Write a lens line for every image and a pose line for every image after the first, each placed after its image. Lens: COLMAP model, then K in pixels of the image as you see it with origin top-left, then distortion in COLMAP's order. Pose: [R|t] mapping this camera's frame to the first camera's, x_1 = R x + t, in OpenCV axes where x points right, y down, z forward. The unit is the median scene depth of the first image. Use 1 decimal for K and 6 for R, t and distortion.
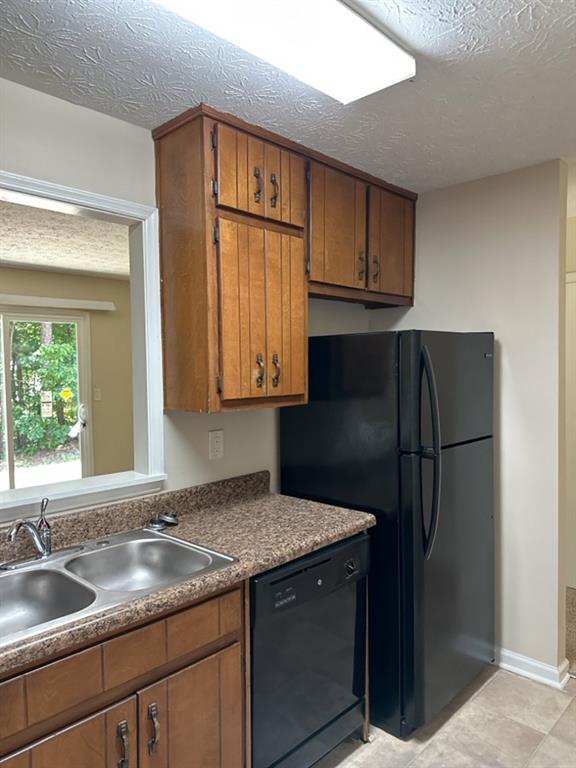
lens RADIAL K [[552.7, 0, 284.3], [0, 552.7, 388.6], [0, 0, 1]] dist [0.065780, -0.063369]
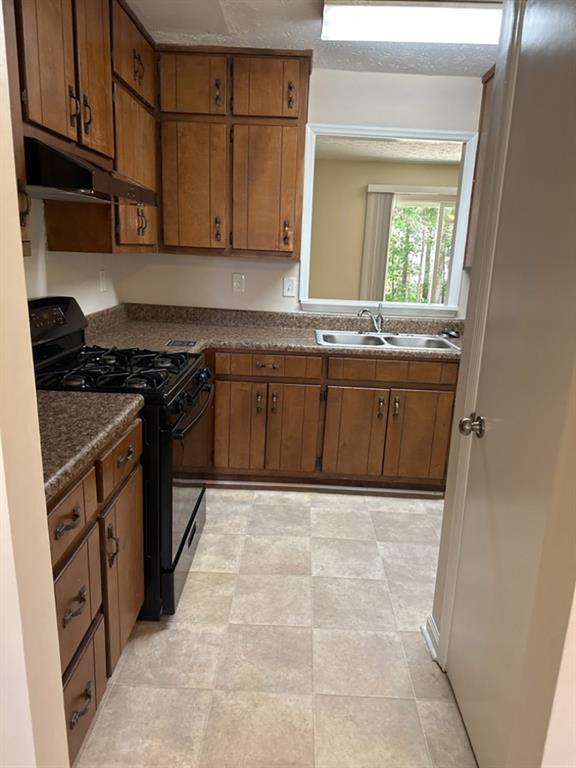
lens RADIAL K [[552.7, 0, 288.5], [0, 552.7, 401.0], [0, 0, 1]] dist [0.065780, -0.063369]
pose [[0.680020, 0.230102, -0.696150, 0.675324], [-0.078347, 0.966846, 0.243045, 0.063682], [0.728995, -0.110734, 0.675503, -0.522230]]
